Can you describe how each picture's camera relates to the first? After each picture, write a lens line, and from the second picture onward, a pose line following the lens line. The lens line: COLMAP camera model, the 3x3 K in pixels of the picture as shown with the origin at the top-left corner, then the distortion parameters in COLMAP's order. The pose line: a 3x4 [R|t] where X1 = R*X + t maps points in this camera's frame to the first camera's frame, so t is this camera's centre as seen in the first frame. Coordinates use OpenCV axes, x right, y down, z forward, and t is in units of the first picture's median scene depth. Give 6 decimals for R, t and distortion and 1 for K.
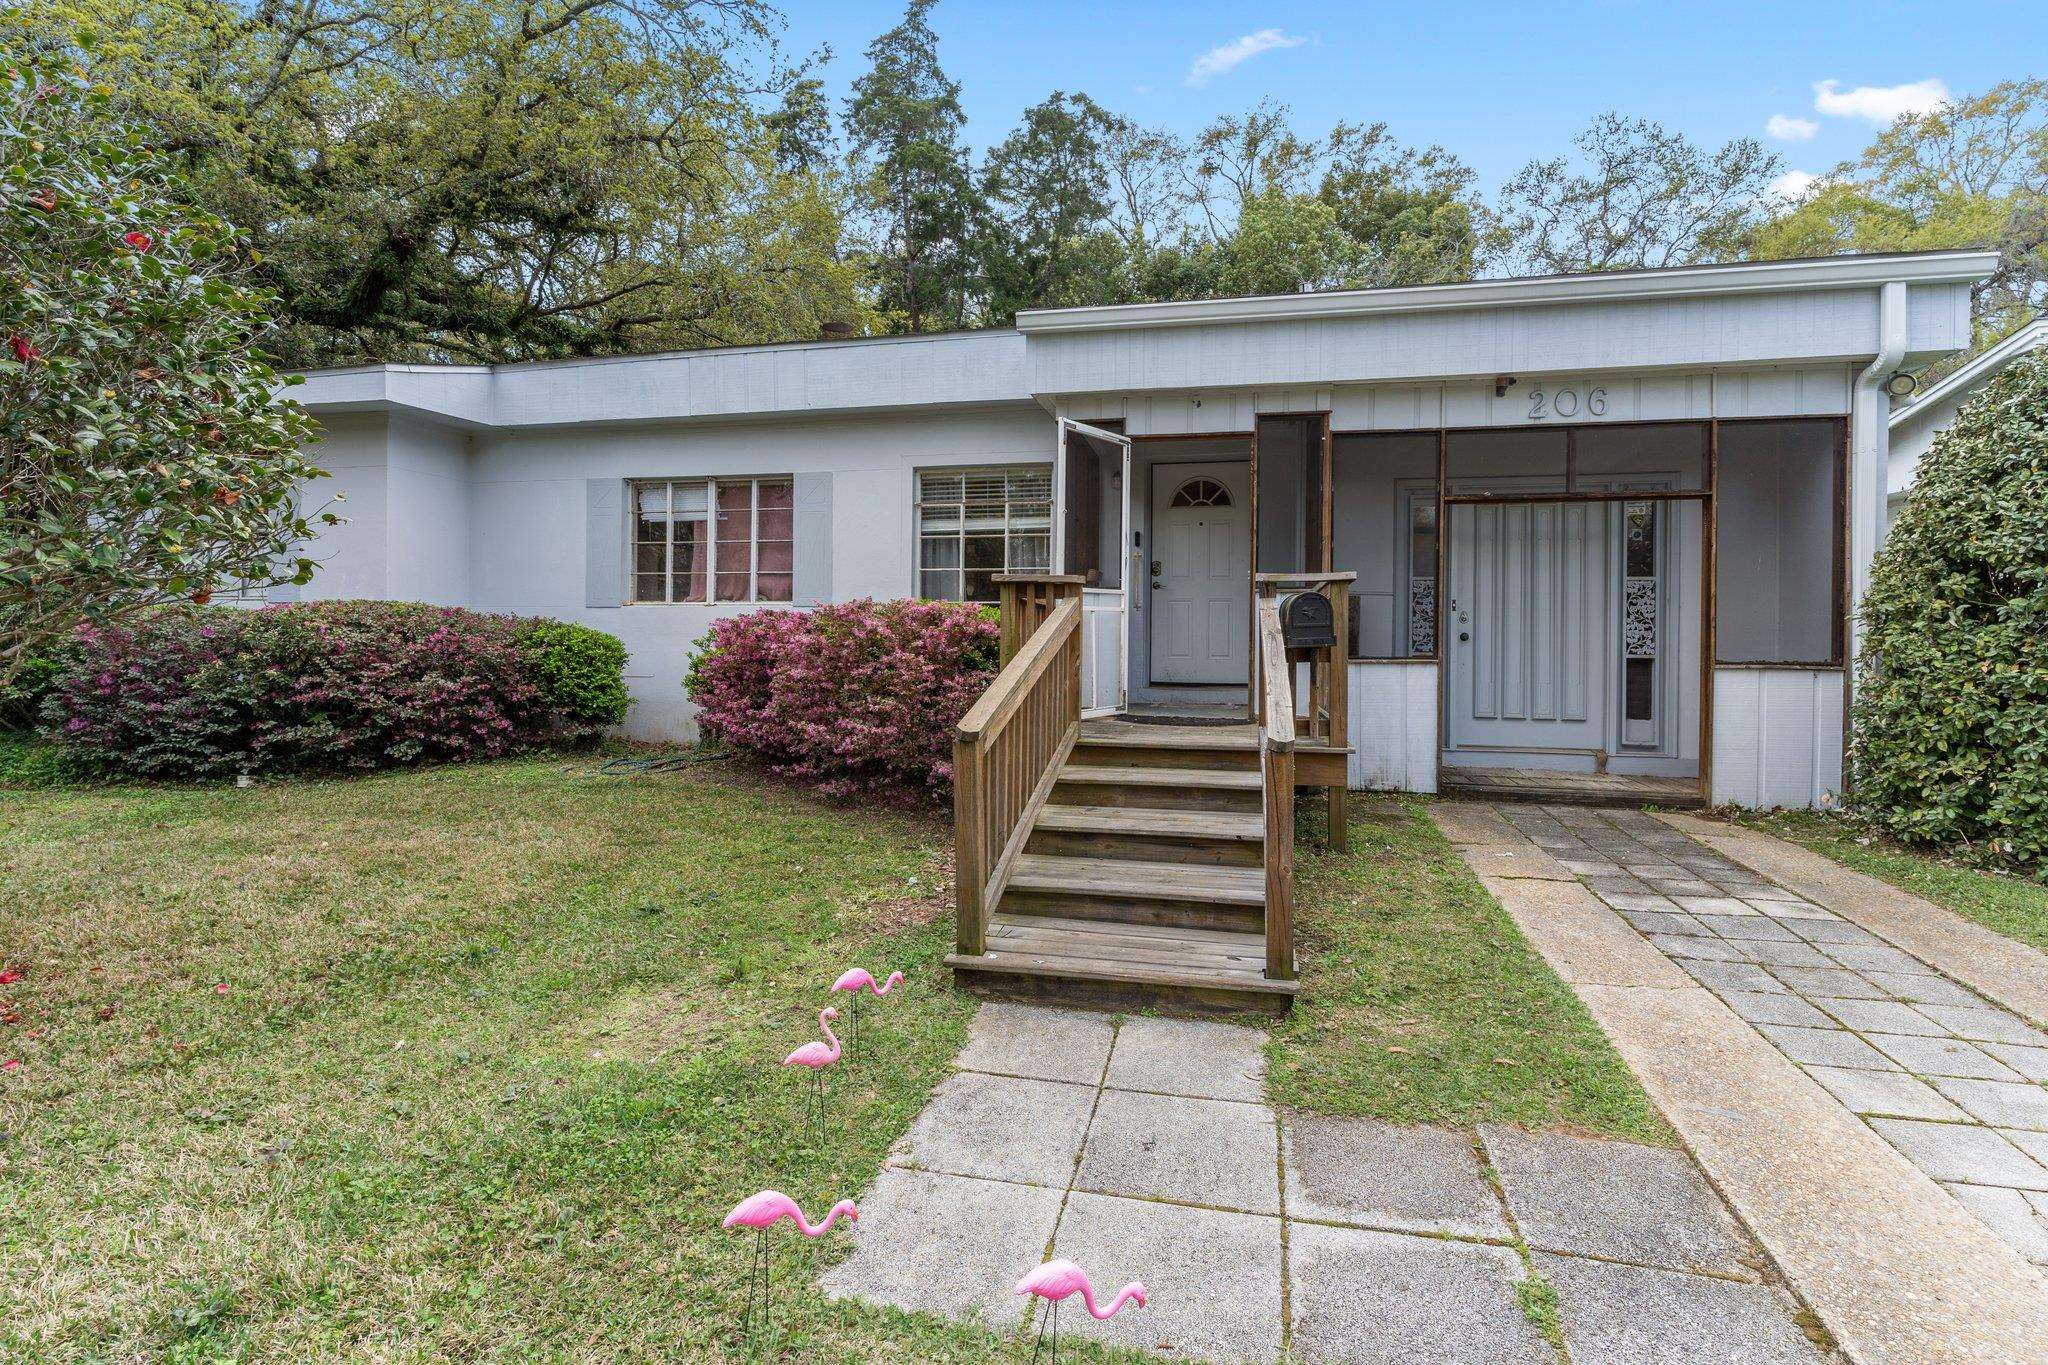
lens RADIAL K [[993.2, 0, 1019.8], [0, 993.2, 657.2], [0, 0, 1]] dist [-0.000126, 0.000613]
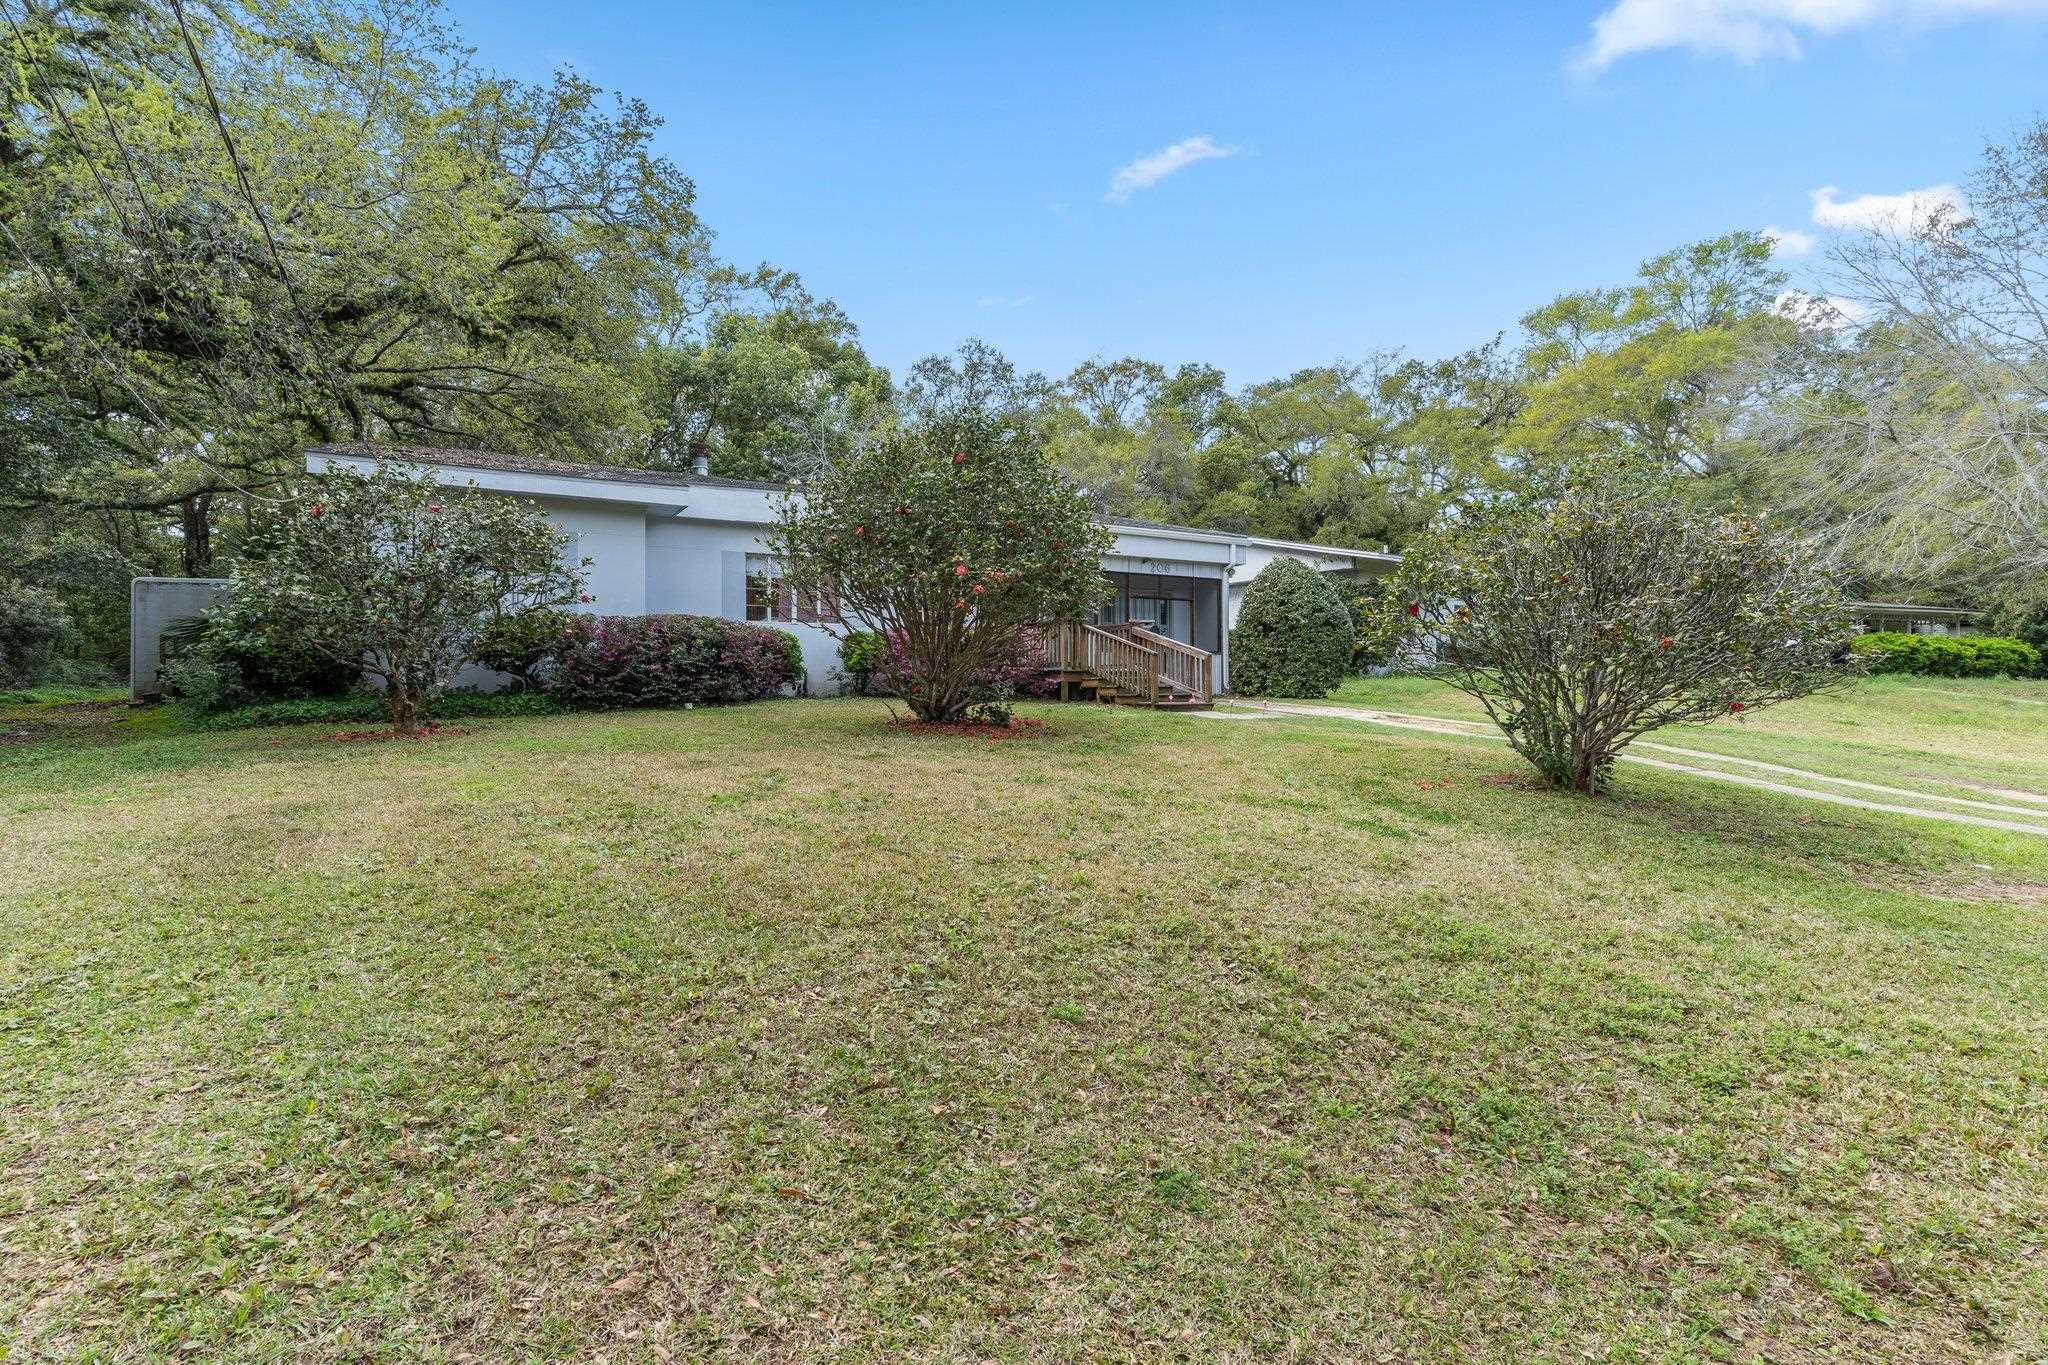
lens RADIAL K [[972.4, 0, 1024.0], [0, 972.4, 682.5], [0, 0, 1]] dist [-0.000424, 0.000380]
pose [[0.748882, -0.006093, 0.662675, -1.557056], [0.018625, 0.999756, -0.011856, 0.114073], [-0.662442, 0.021221, 0.748813, -0.862938]]
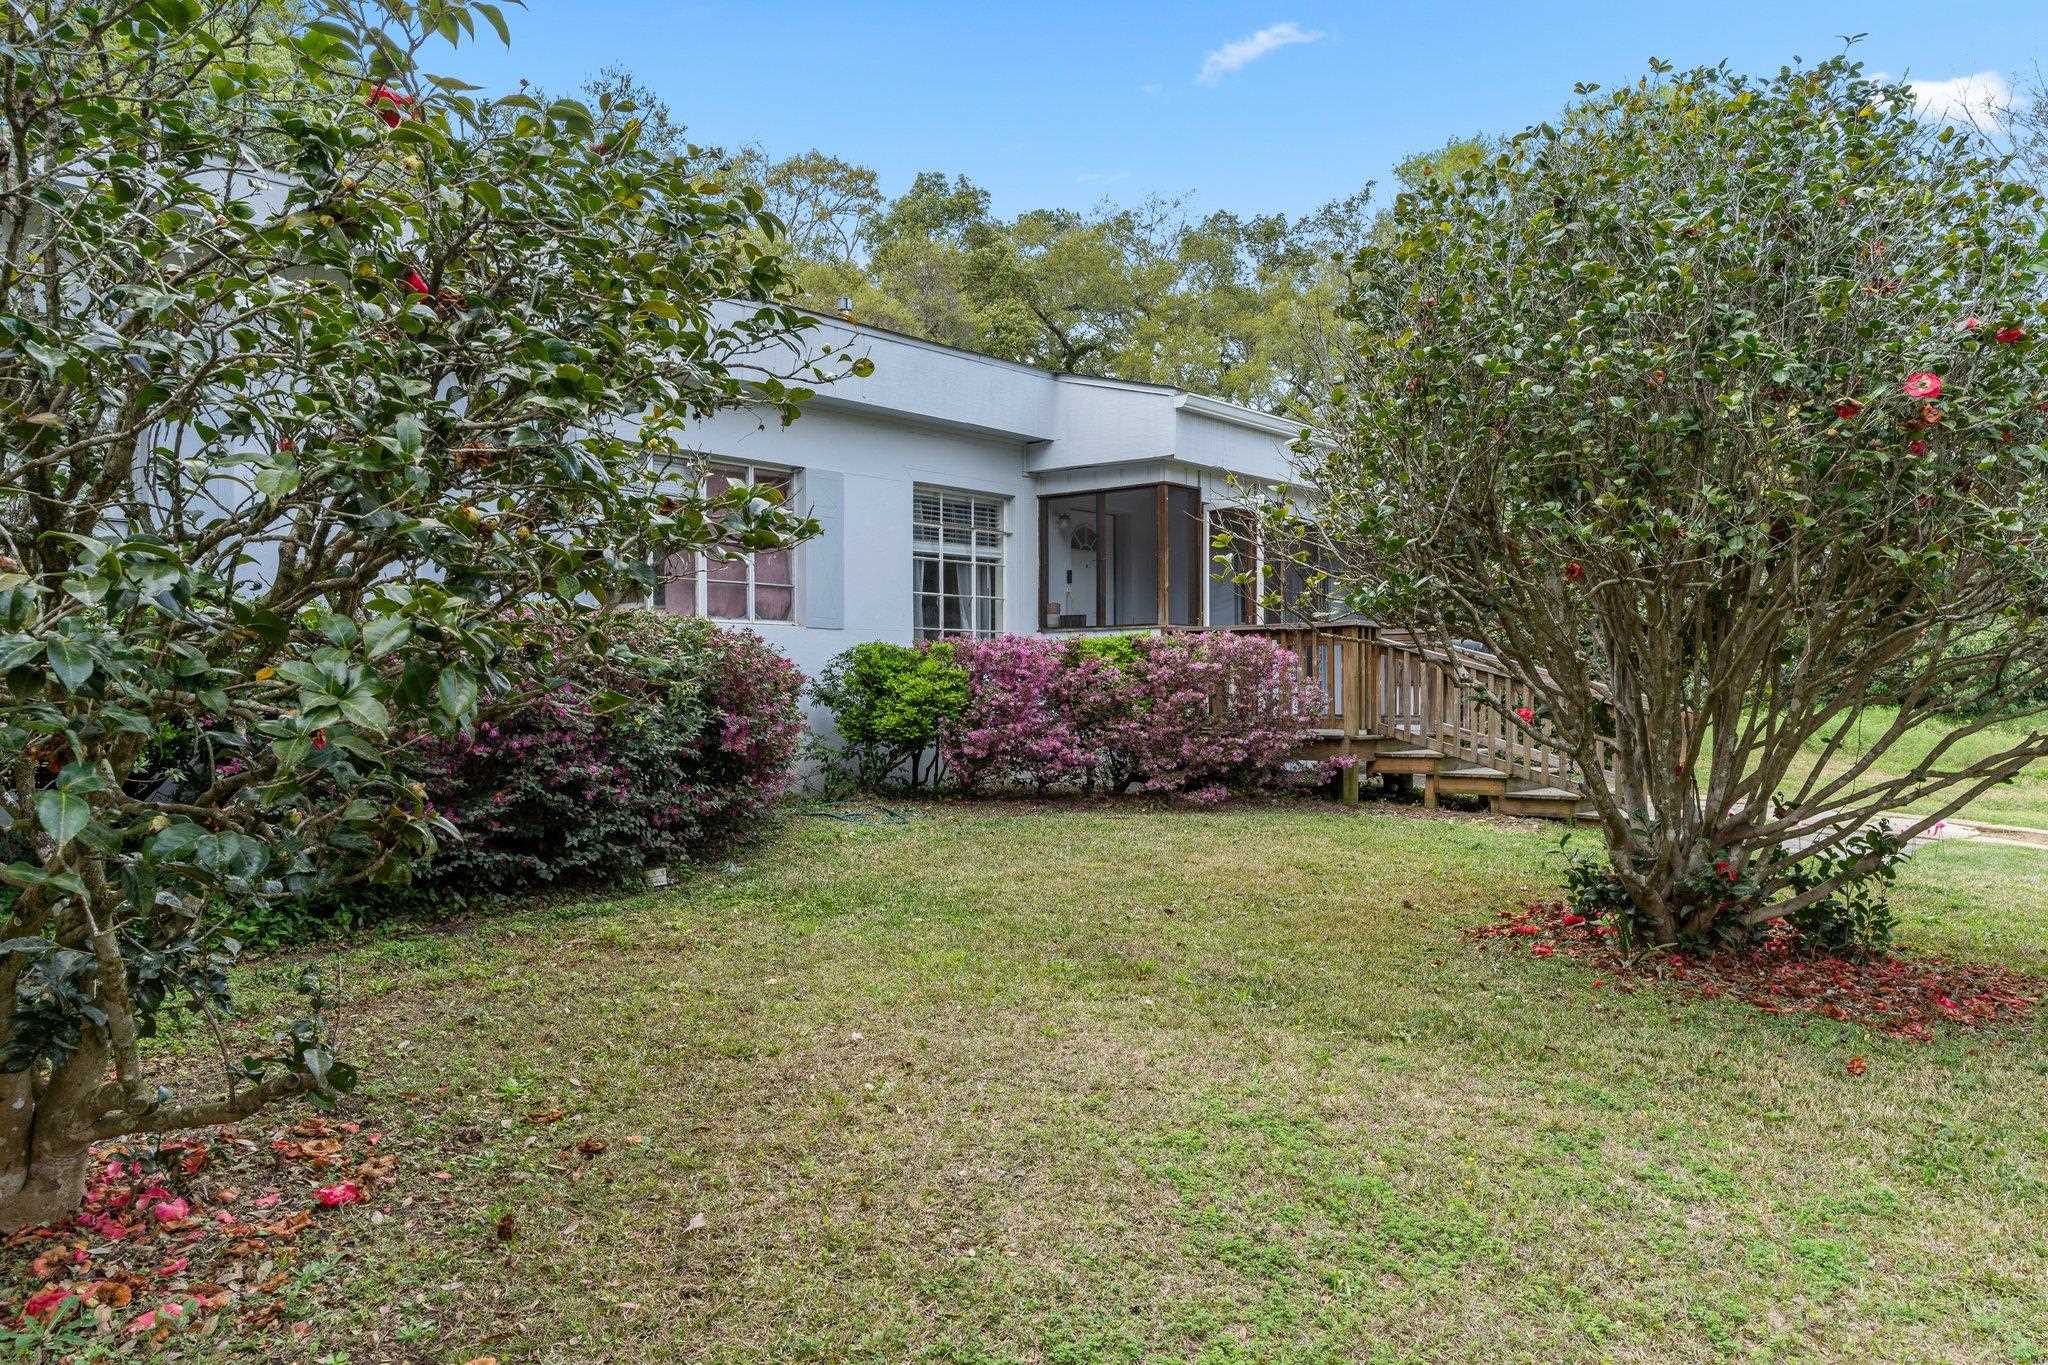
lens RADIAL K [[1487.0, 0, 1024.0], [0, 1487.0, 682.5], [0, 0, 1]] dist [0.001625, 0.000279]
pose [[0.474550, -0.004963, 0.880215, -1.545121], [0.018354, 0.999822, -0.004258, 0.004070], [-0.880037, 0.018176, 0.474556, 0.313093]]
